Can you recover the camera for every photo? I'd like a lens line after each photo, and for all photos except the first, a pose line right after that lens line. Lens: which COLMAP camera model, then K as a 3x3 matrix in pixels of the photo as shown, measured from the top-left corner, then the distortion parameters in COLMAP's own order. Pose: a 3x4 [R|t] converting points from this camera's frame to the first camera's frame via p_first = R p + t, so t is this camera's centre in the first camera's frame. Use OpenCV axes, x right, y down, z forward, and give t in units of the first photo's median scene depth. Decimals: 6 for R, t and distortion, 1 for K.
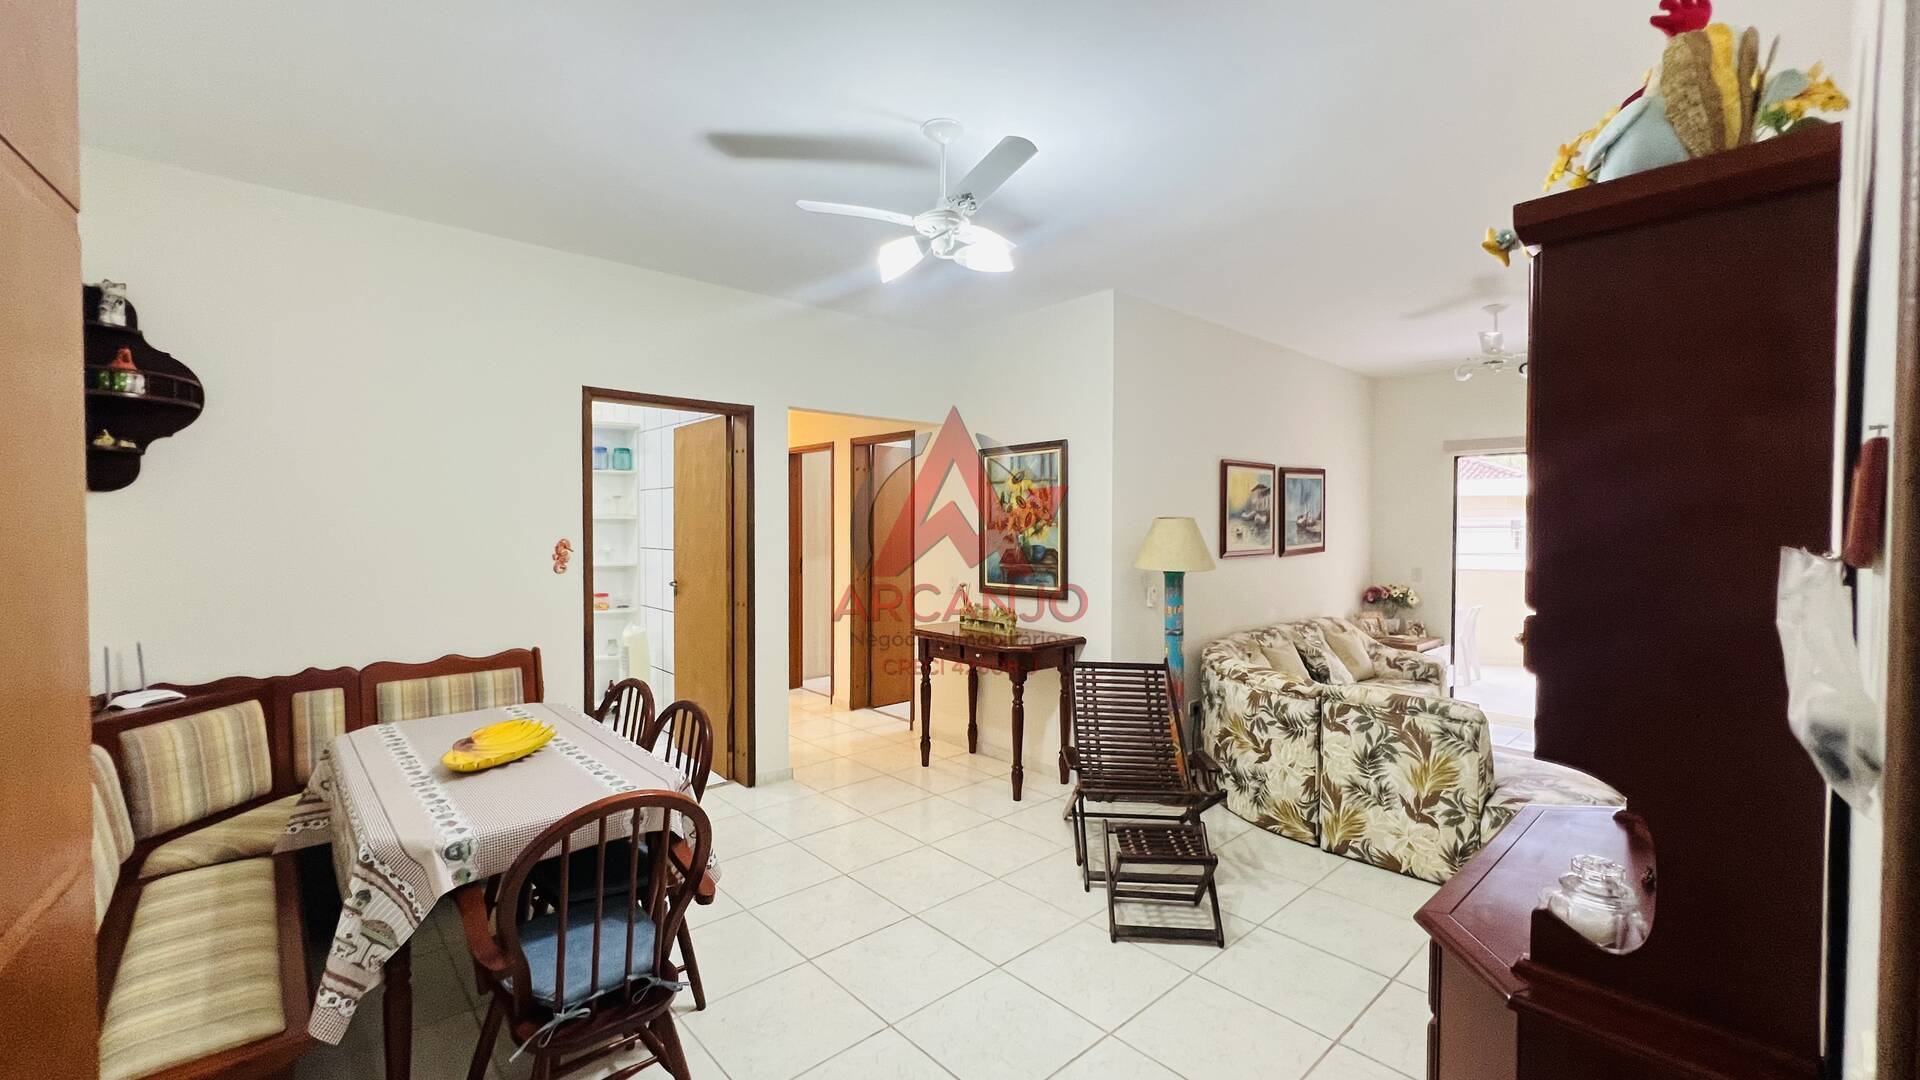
lens RADIAL K [[771.1, 0, 953.2], [0, 771.1, 535.9], [0, 0, 1]] dist [-0.003649, 0.000100]
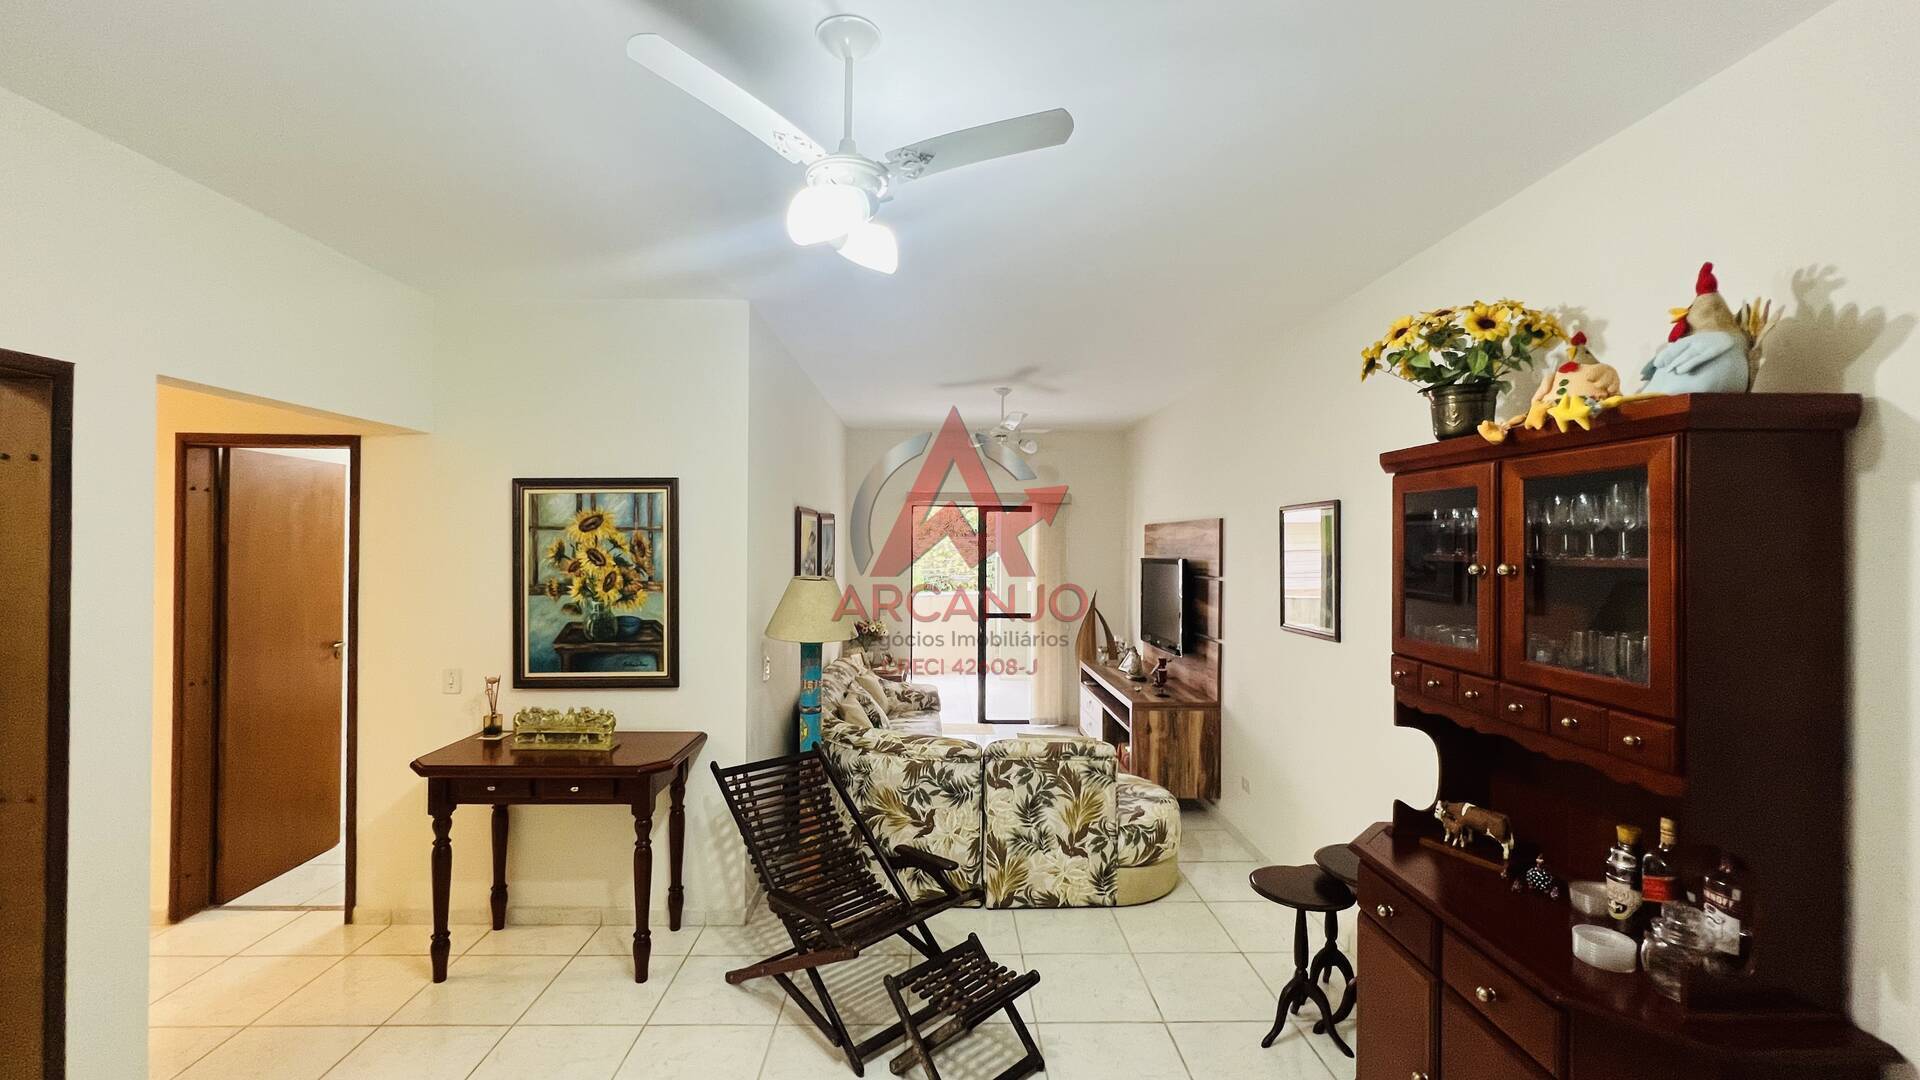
lens RADIAL K [[771.1, 0, 952.7], [0, 771.1, 539.4], [0, 0, 1]] dist [-0.003649, 0.000100]
pose [[0.655290, 0.005814, 0.755355, -0.242899], [0.008192, 0.999857, -0.014803, -0.047913], [-0.755333, 0.015888, 0.655149, 0.276741]]
